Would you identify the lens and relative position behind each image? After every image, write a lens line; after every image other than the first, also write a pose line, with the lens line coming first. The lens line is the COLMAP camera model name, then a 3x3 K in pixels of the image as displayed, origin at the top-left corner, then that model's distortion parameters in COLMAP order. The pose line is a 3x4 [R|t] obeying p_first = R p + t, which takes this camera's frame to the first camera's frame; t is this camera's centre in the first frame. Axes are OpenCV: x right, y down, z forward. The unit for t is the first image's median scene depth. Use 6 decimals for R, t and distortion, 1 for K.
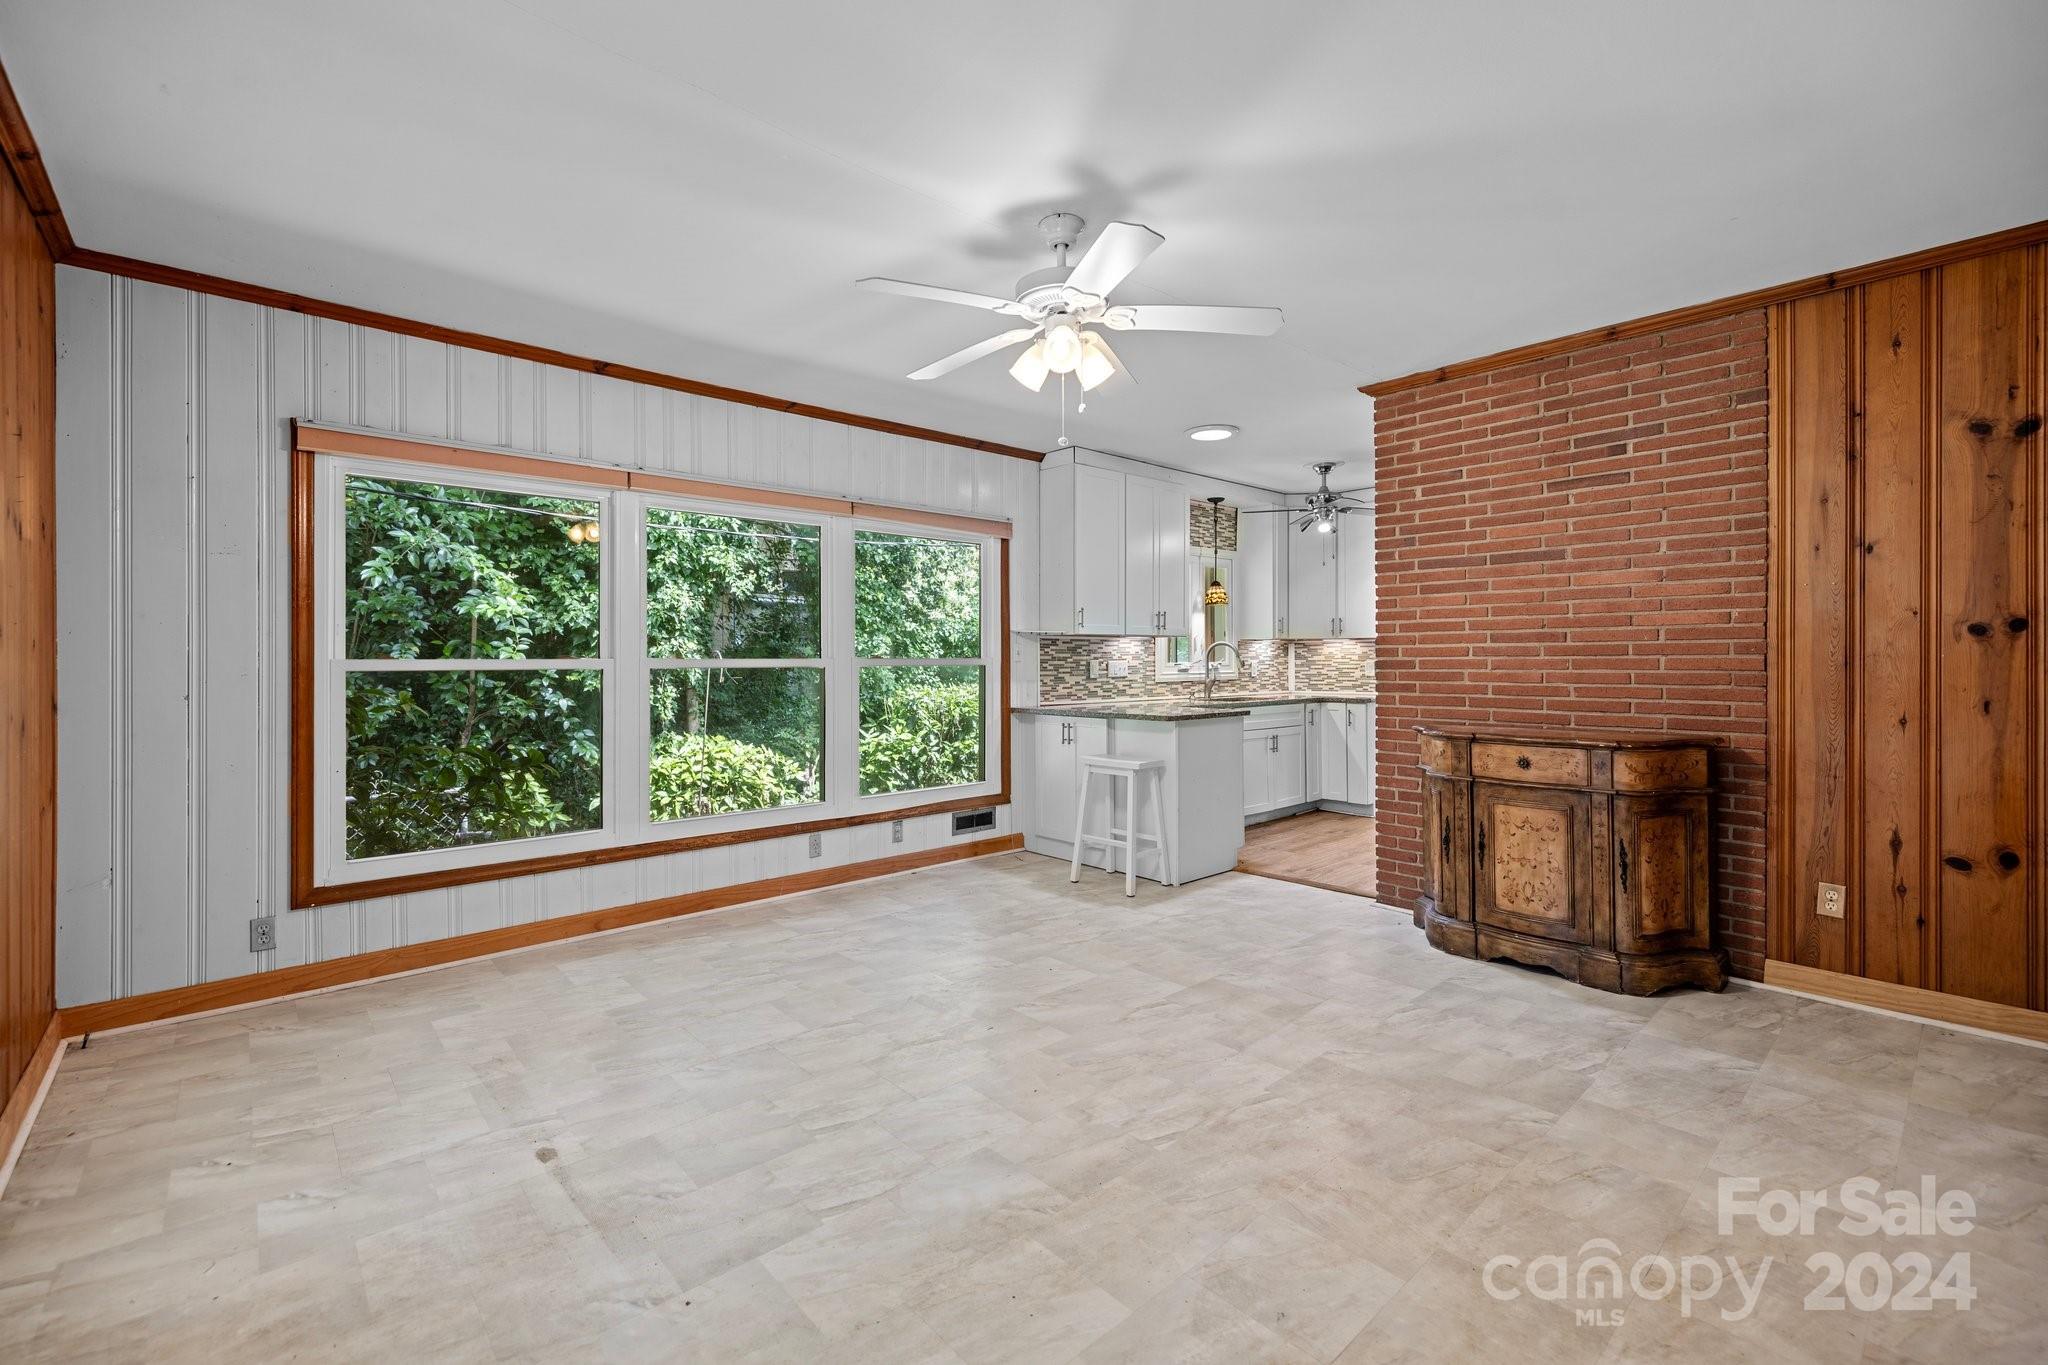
lens RADIAL K [[866.0, 0, 1022.6], [0, 866.0, 649.2], [0, 0, 1]] dist [-0.000014, 0.000338]
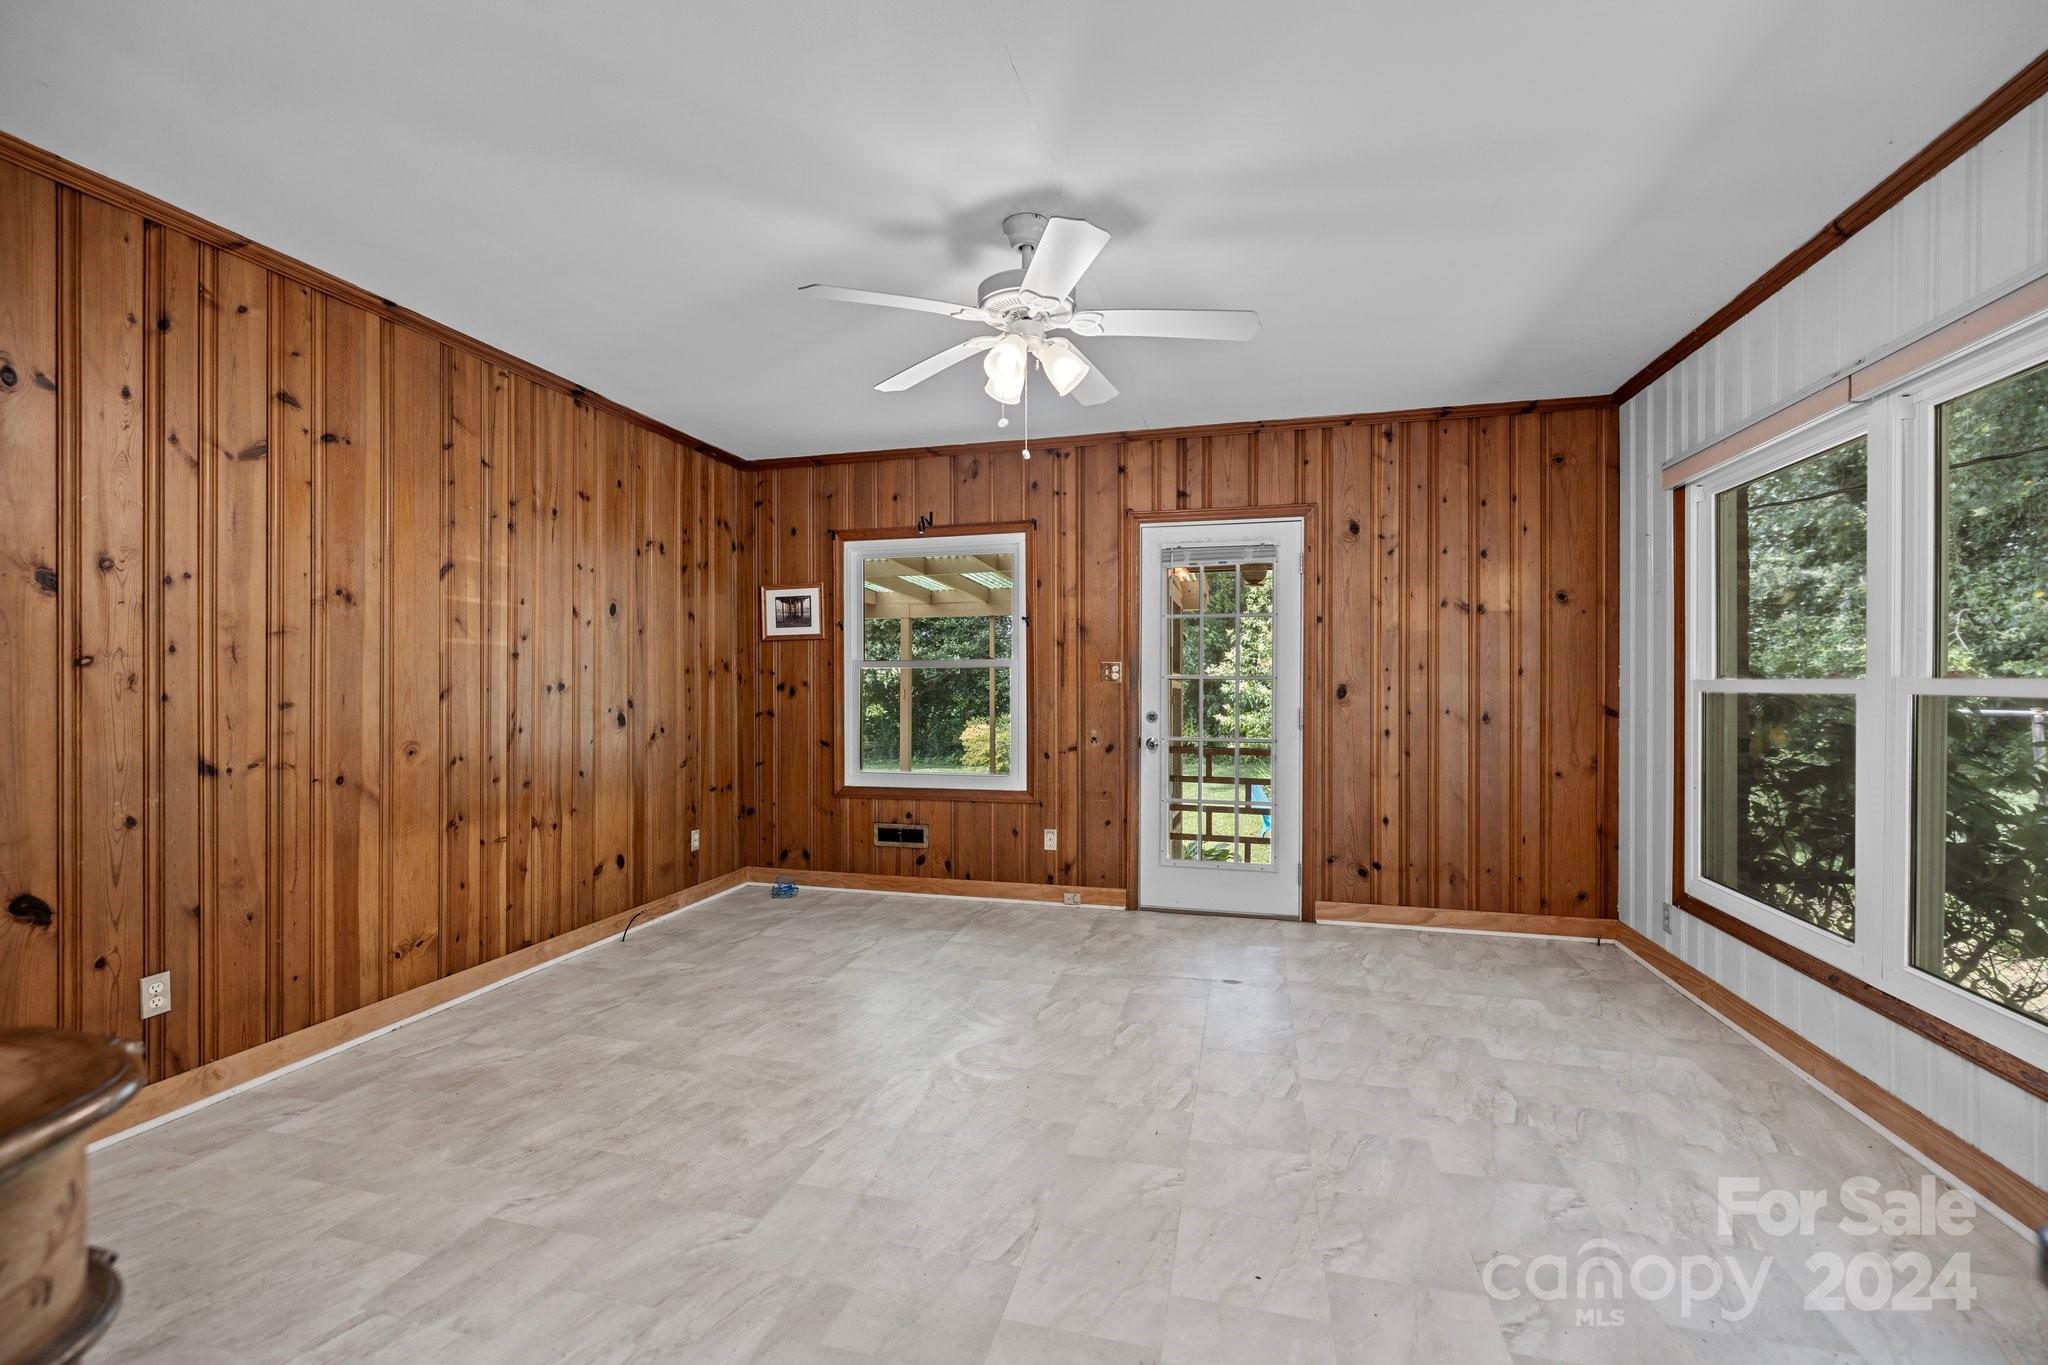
lens RADIAL K [[866.0, 0, 1014.2], [0, 866.0, 682.0], [0, 0, 1]] dist [-0.000014, 0.000338]
pose [[-0.838196, 0.003775, -0.545356, 0.578600], [0.010432, 0.999904, -0.009113, 0.016834], [0.545270, -0.013328, -0.838155, 1.790679]]
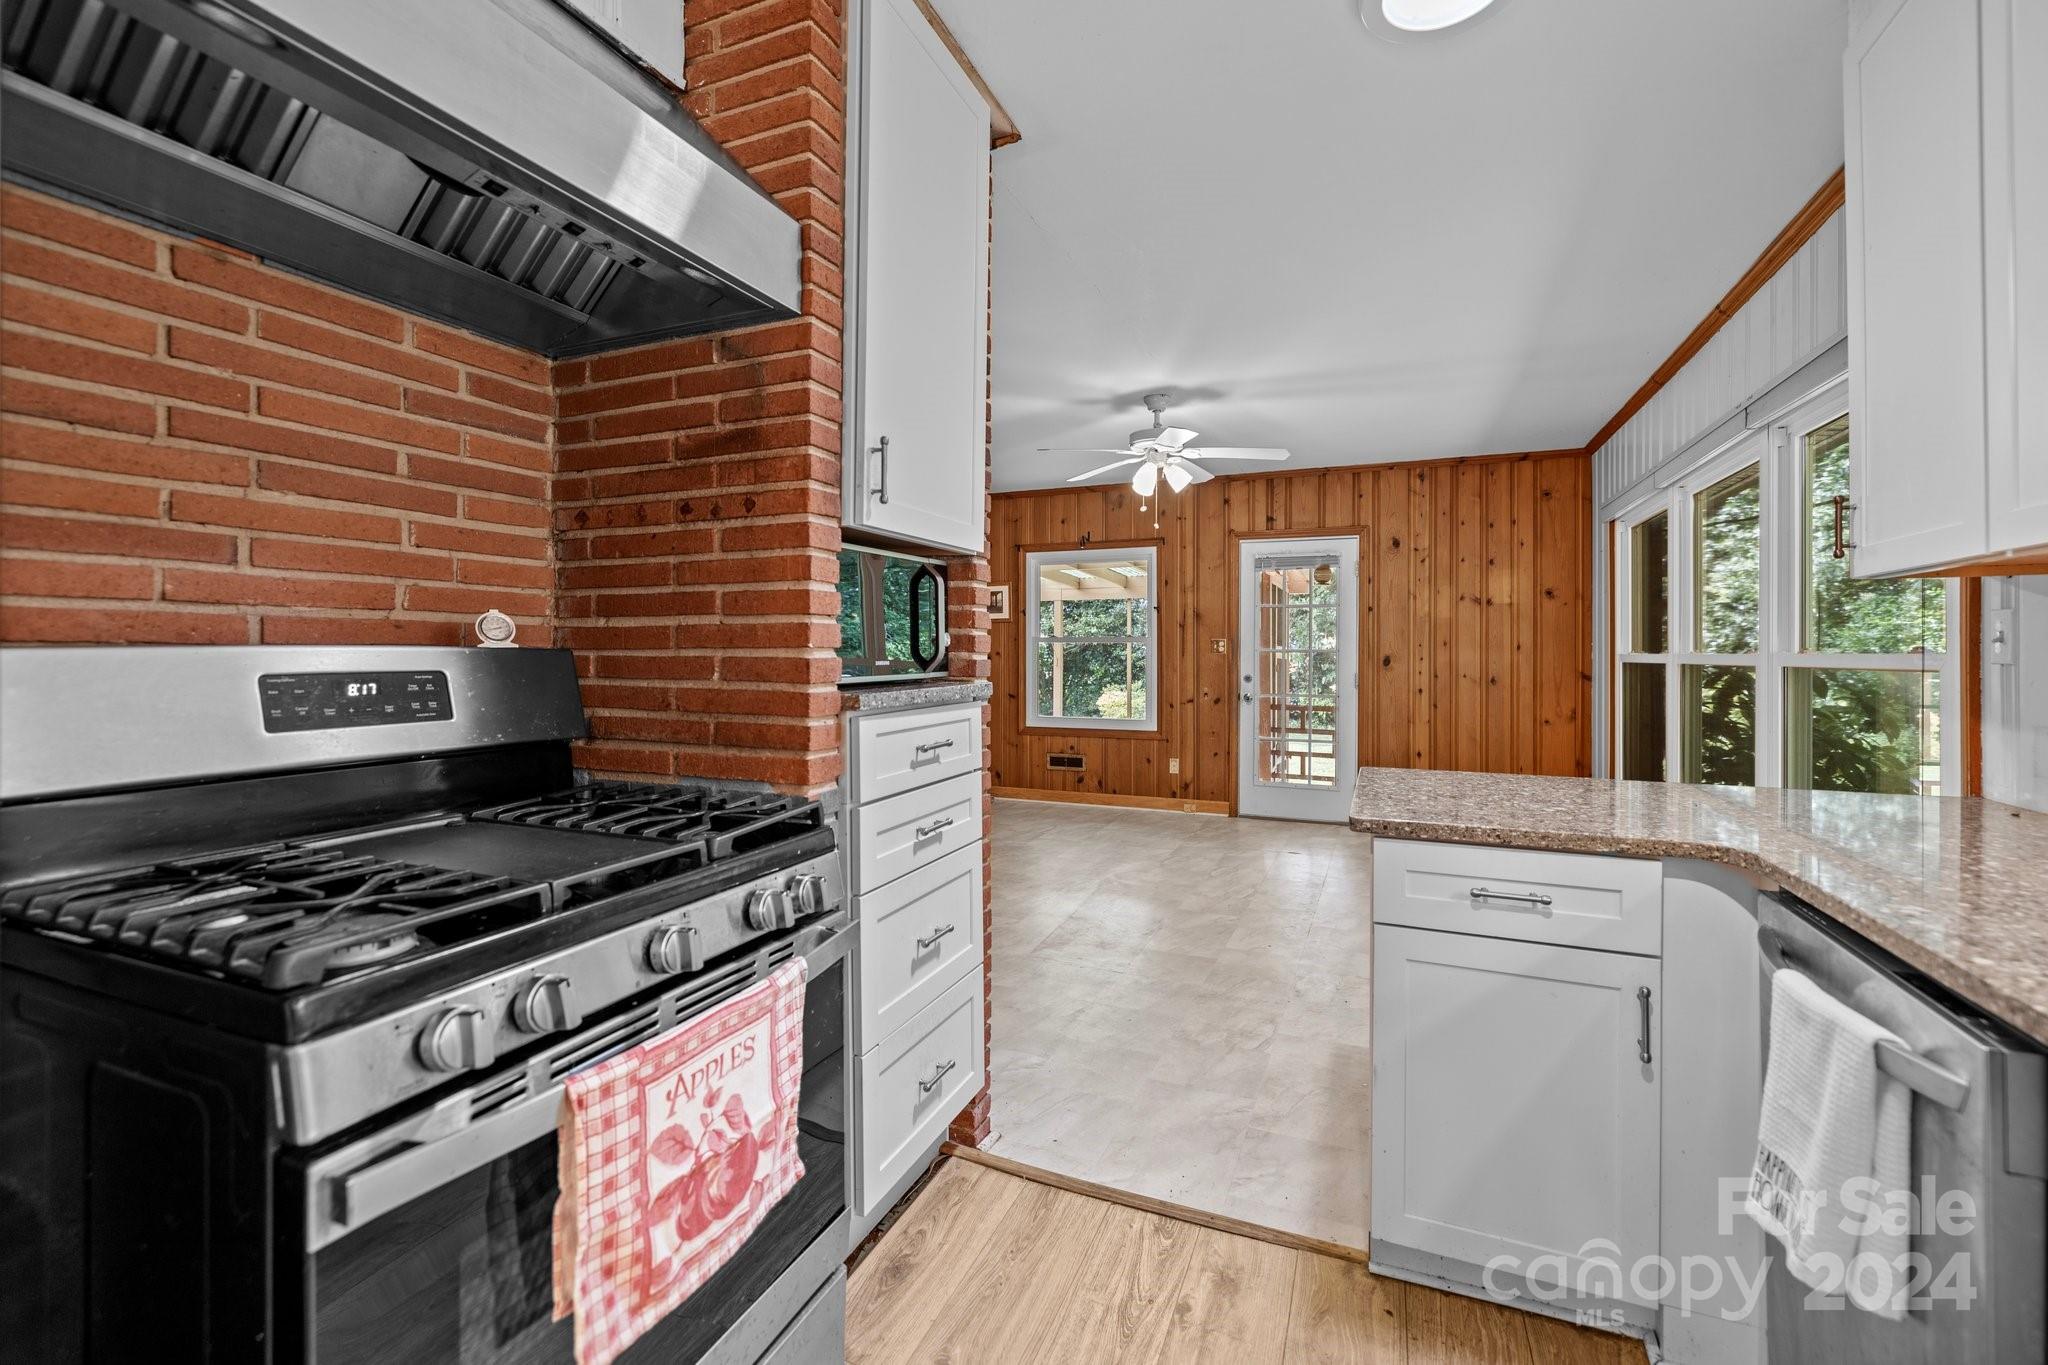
lens RADIAL K [[866.0, 0, 1022.9], [0, 866.0, 643.1], [0, 0, 1]] dist [-0.000014, 0.000338]
pose [[-0.906826, -0.004274, -0.421483, 1.000780], [0.004775, 0.999780, -0.020410, 0.021462], [0.421478, -0.020521, -0.906607, 2.429574]]
